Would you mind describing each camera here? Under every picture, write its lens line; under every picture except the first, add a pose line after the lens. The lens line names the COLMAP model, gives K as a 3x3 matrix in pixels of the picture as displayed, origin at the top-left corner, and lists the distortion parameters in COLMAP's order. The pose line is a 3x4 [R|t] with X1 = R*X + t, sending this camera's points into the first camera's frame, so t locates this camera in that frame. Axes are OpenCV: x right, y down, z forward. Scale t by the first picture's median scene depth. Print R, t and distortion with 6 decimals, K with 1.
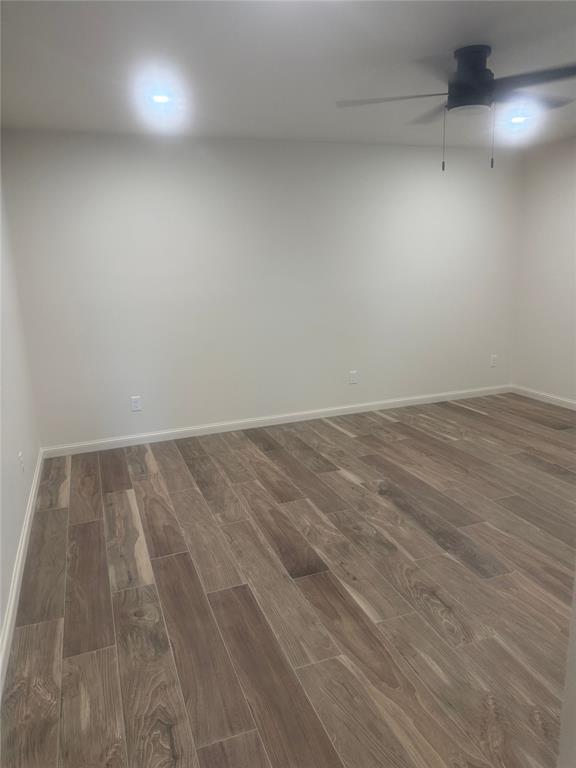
lens RADIAL K [[533.7, 0, 288.0], [0, 533.7, 384.0], [0, 0, 1]] dist [0.000707, -0.006508]
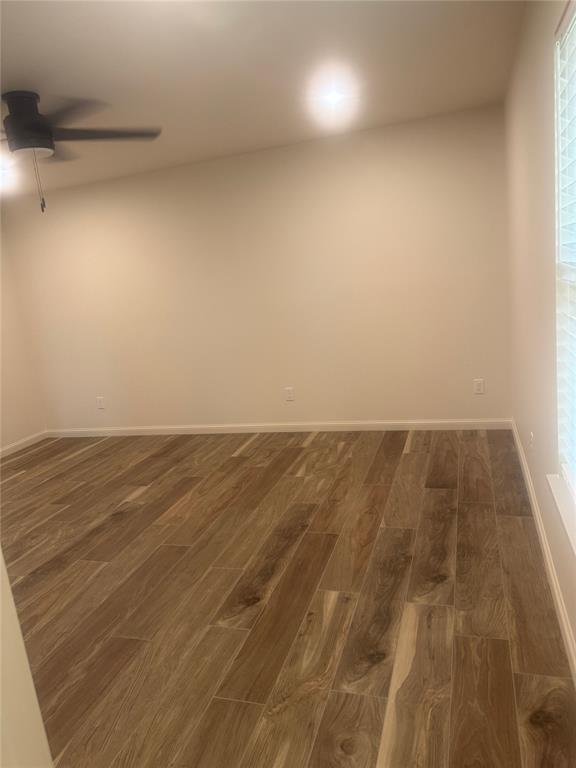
lens RADIAL K [[533.7, 0, 288.0], [0, 533.7, 384.0], [0, 0, 1]] dist [0.000707, -0.006508]
pose [[0.823861, 0.071610, -0.562250, 0.828409], [-0.054508, 0.997399, 0.047162, -0.095835], [0.564165, -0.008208, 0.825622, 0.262348]]
